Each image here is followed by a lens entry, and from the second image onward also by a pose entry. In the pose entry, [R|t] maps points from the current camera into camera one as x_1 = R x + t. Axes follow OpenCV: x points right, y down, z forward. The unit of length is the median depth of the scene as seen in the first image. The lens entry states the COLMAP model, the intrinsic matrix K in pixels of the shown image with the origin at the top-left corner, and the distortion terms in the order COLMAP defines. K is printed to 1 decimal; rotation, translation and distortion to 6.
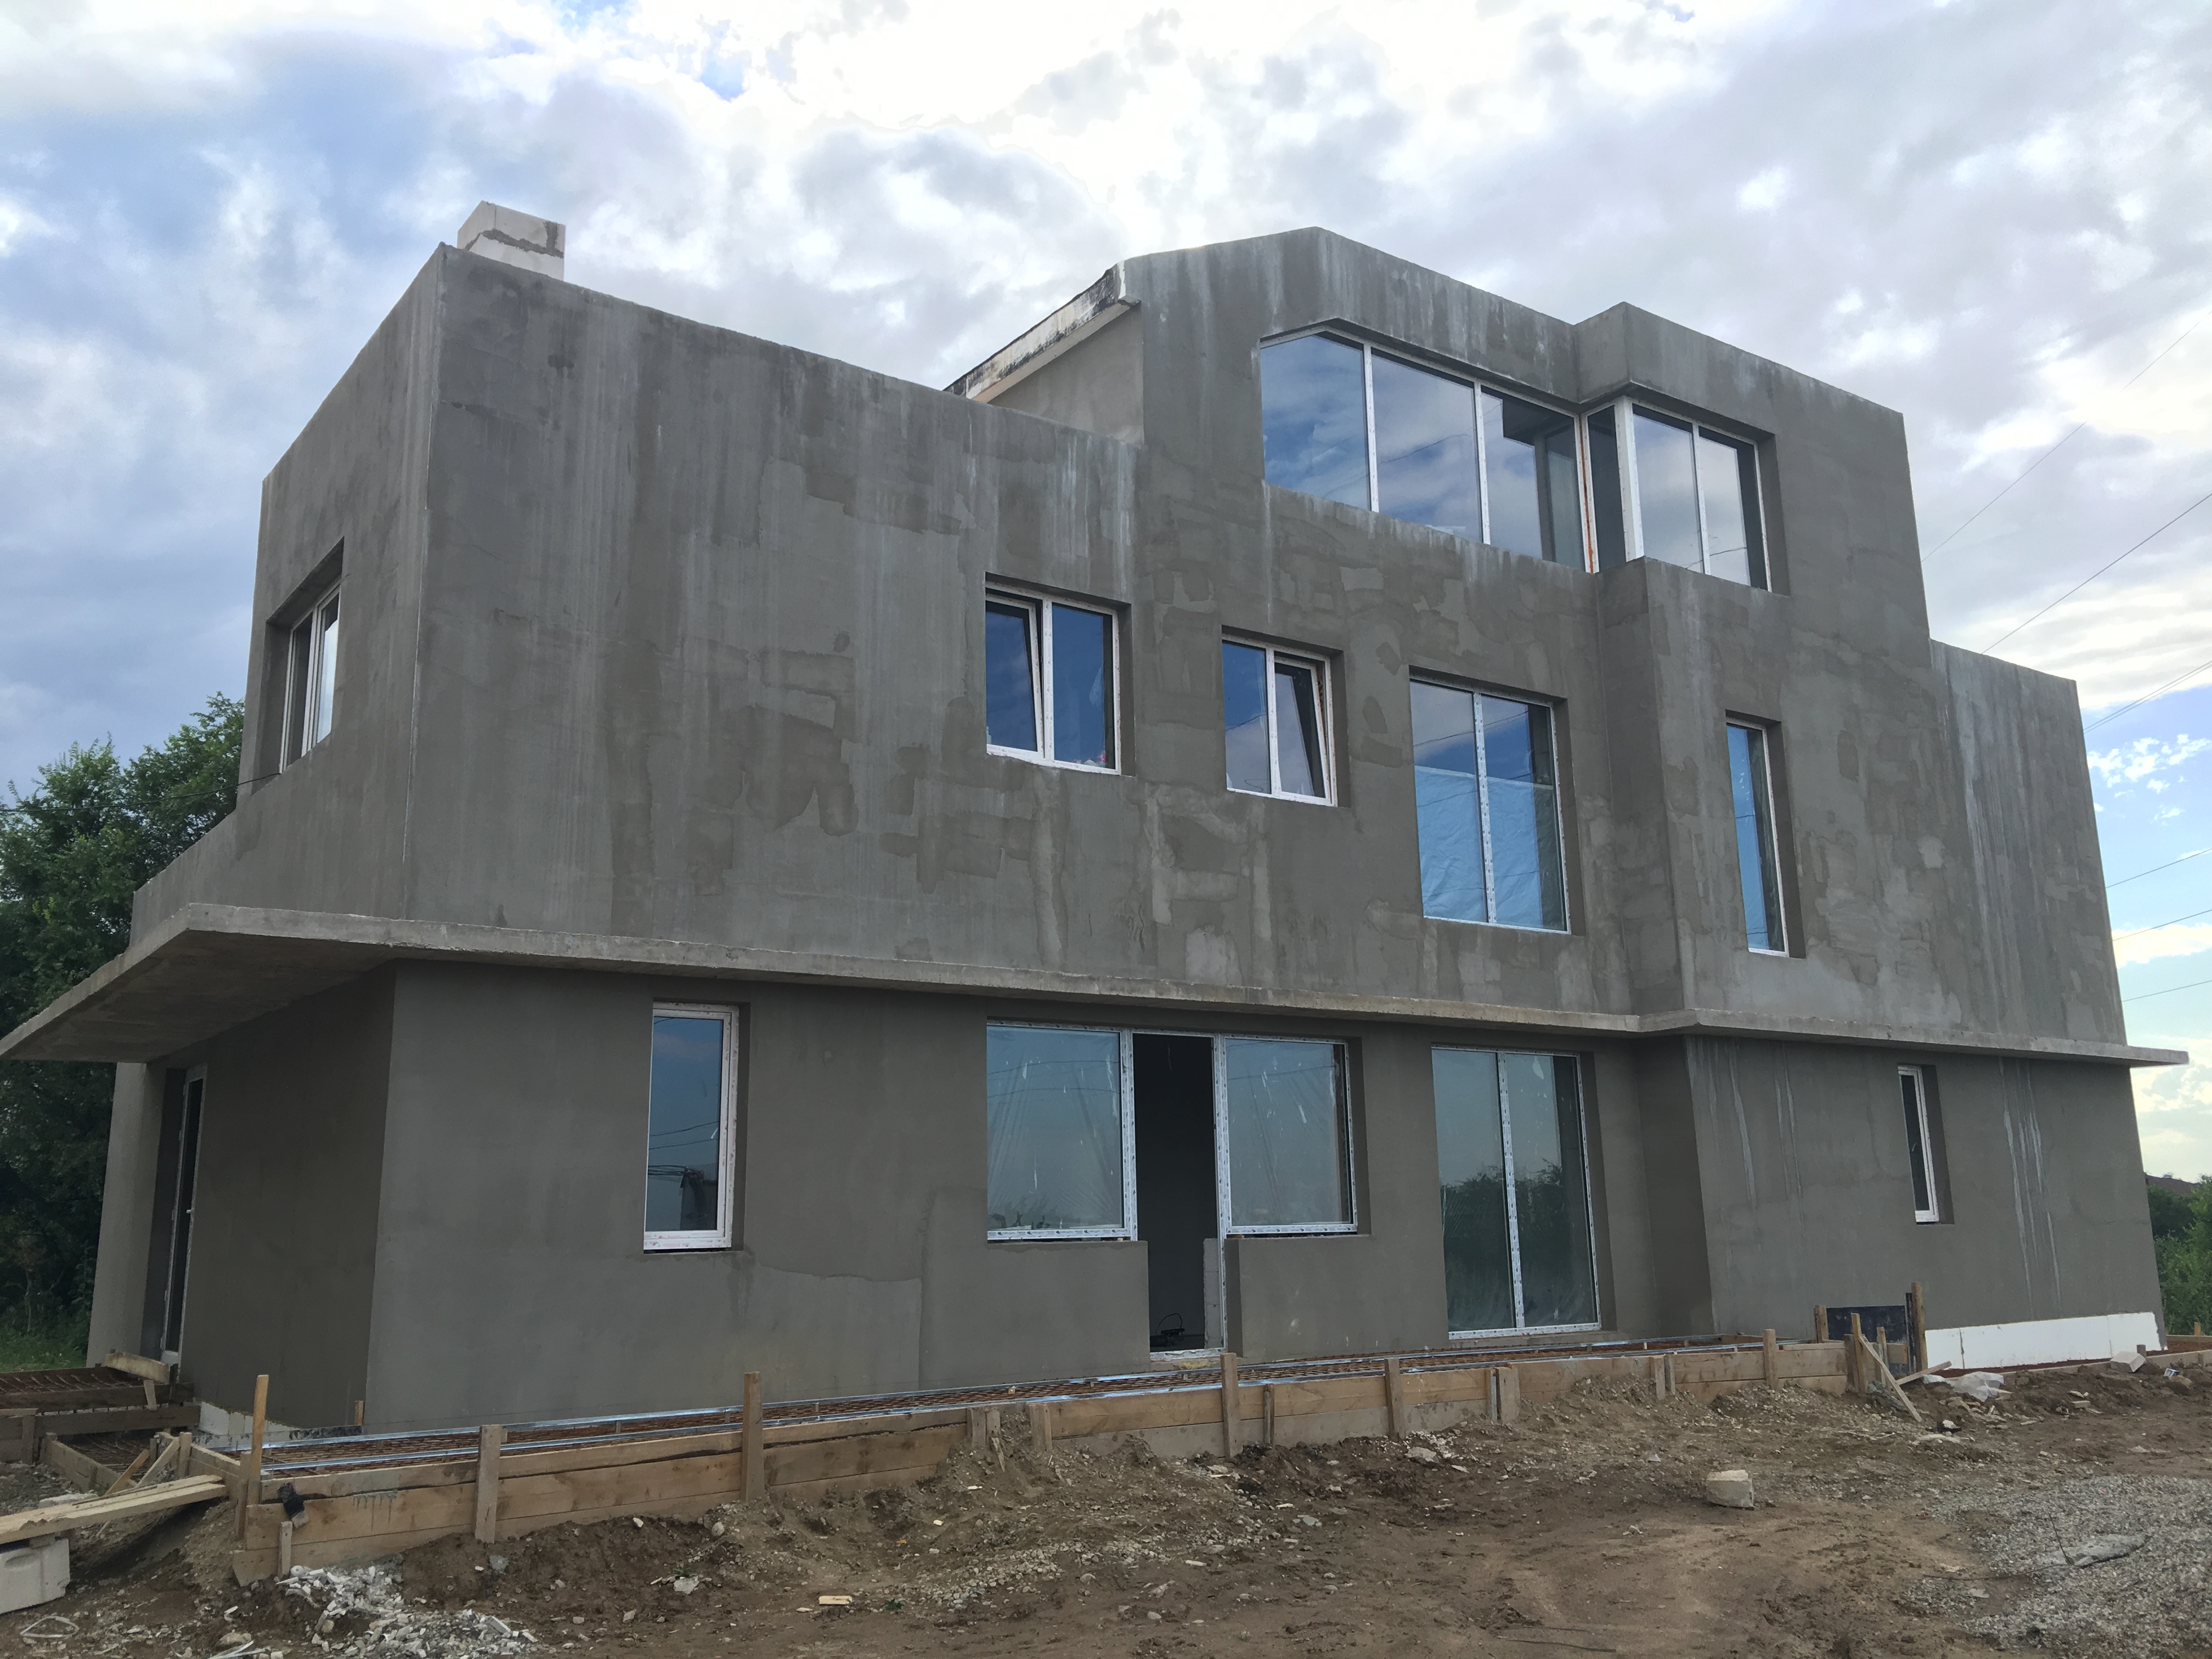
lens RADIAL K [[1866.6, 0, 1101.5], [0, 1866.6, 826.5], [0, 0, 1]] dist [0.054088, -0.074255]
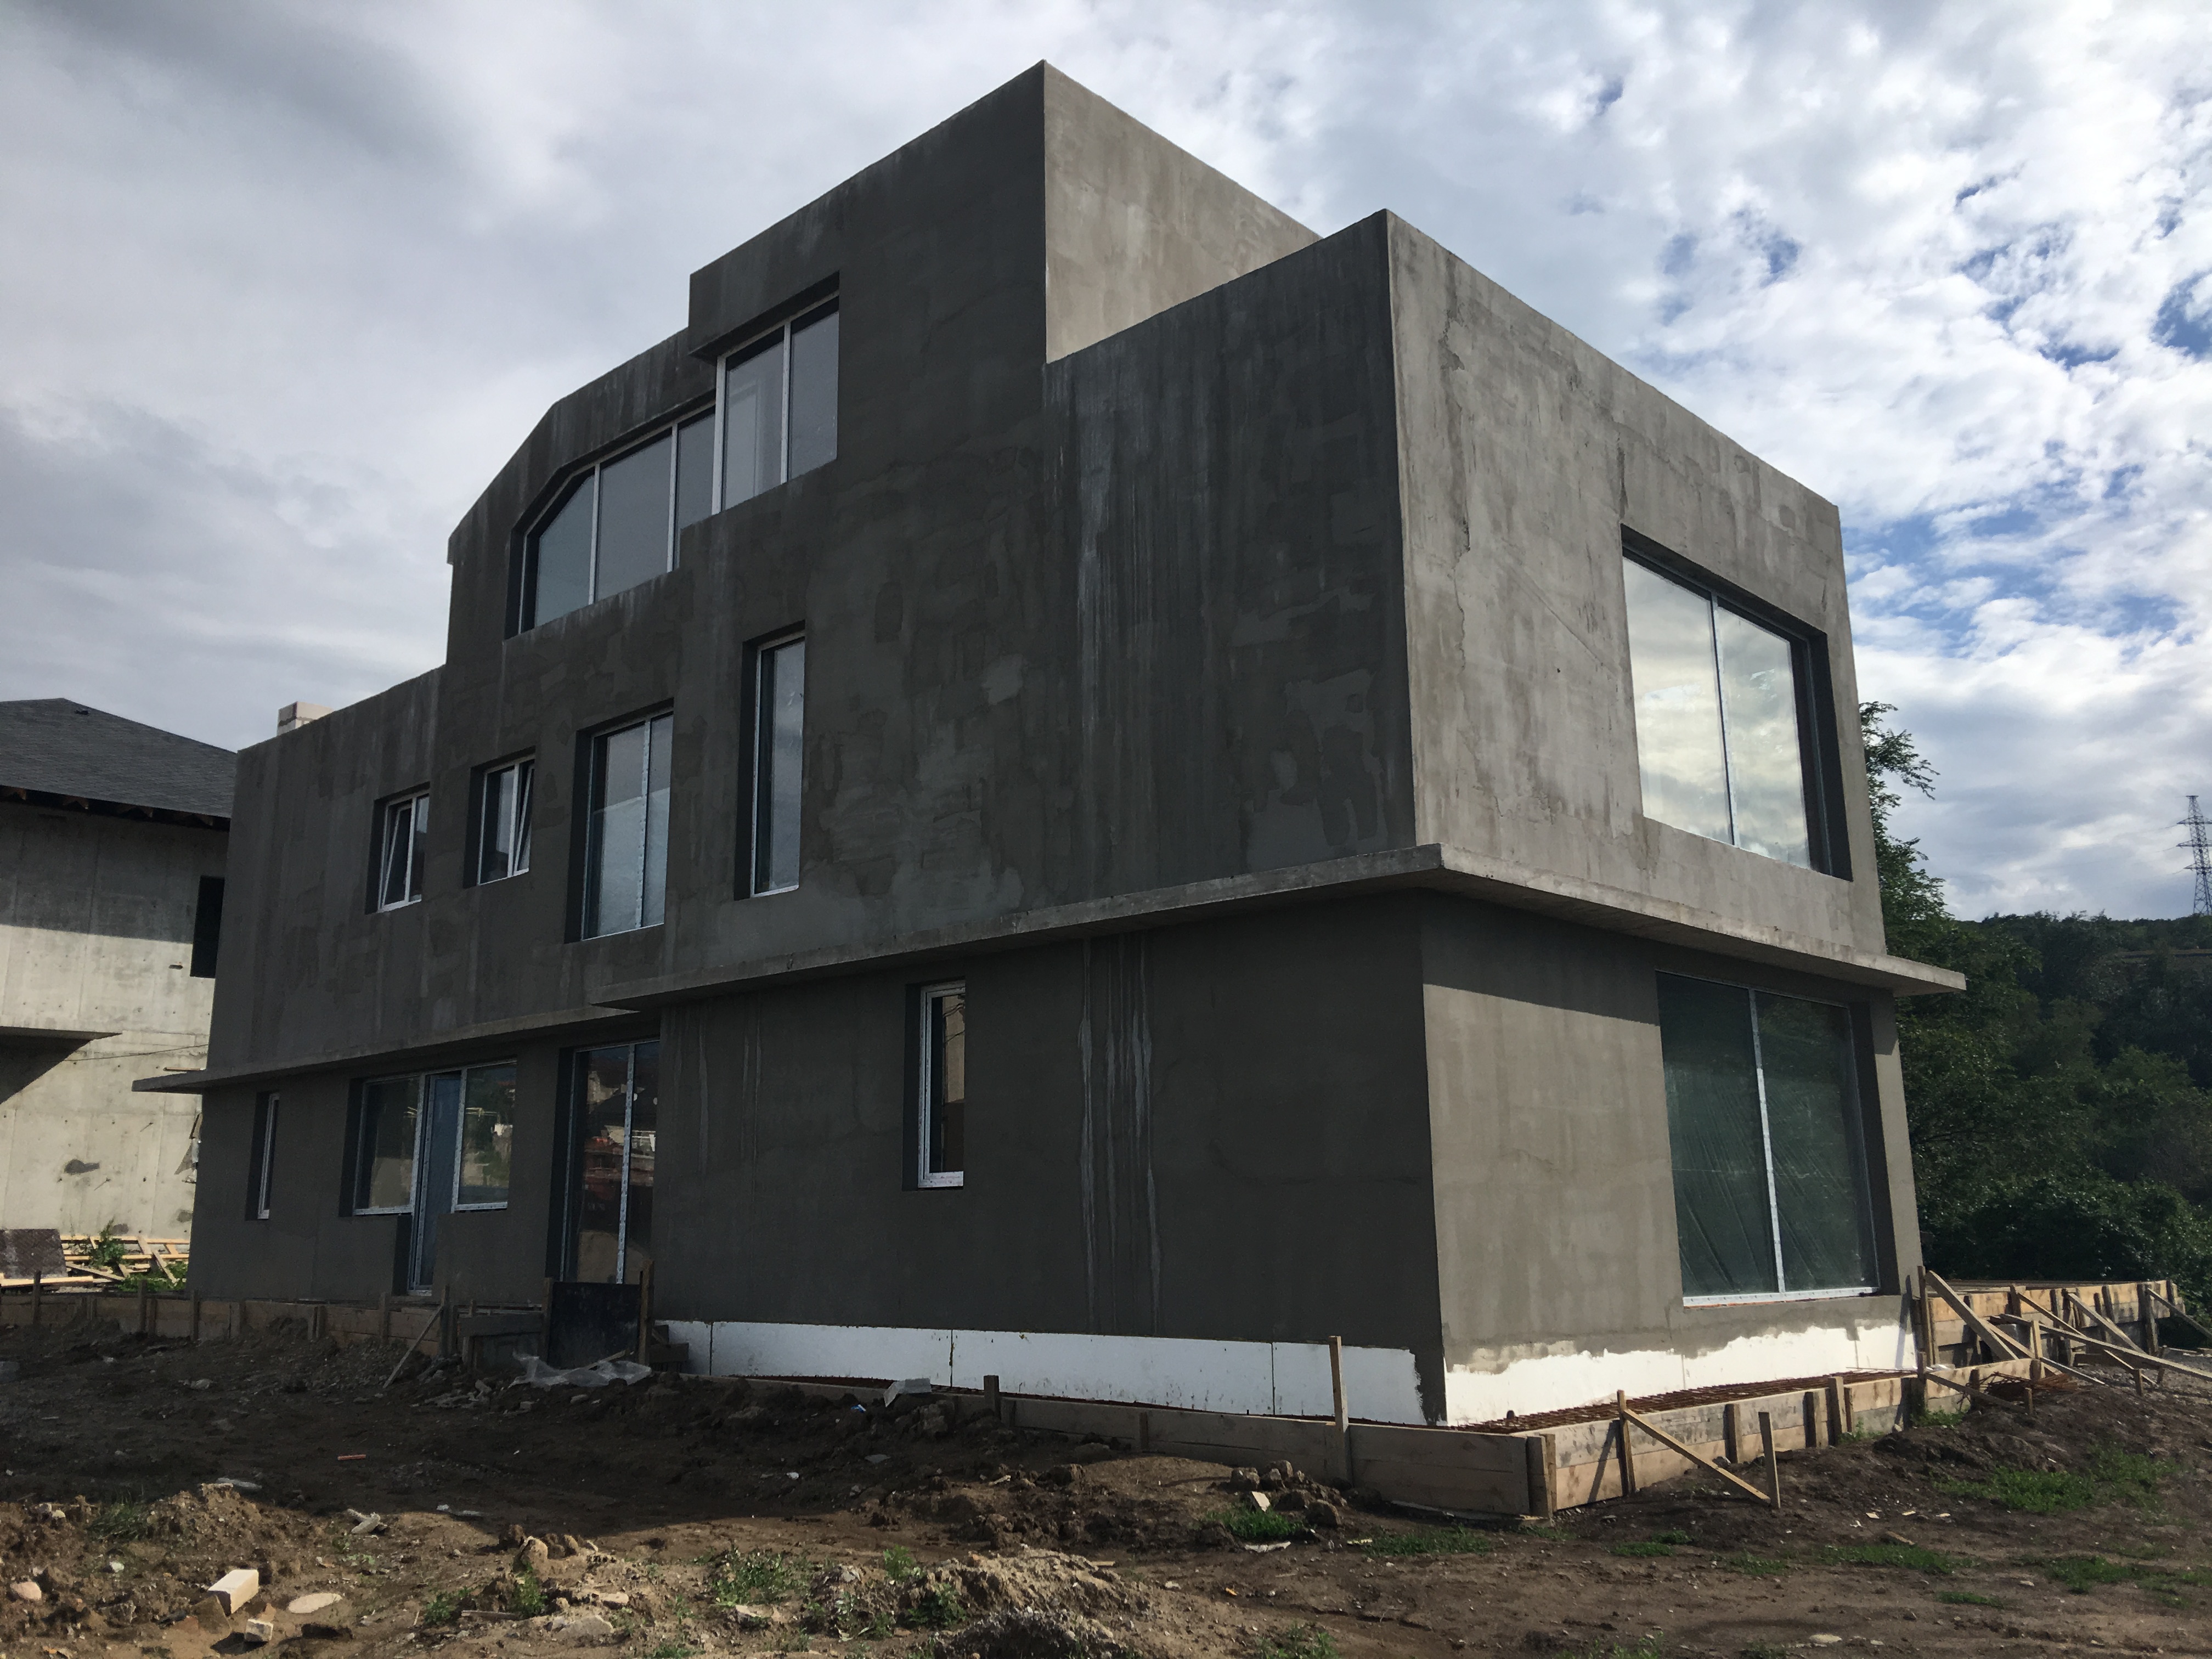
lens RADIAL K [[1866.6, 0, 1104.1], [0, 1866.6, 822.7], [0, 0, 1]] dist [0.054088, -0.074255]
pose [[0.193253, -0.195916, -0.961390, 1.151133], [0.214508, 0.964593, -0.153450, 0.189499], [0.957413, -0.176571, 0.228436, 0.876555]]
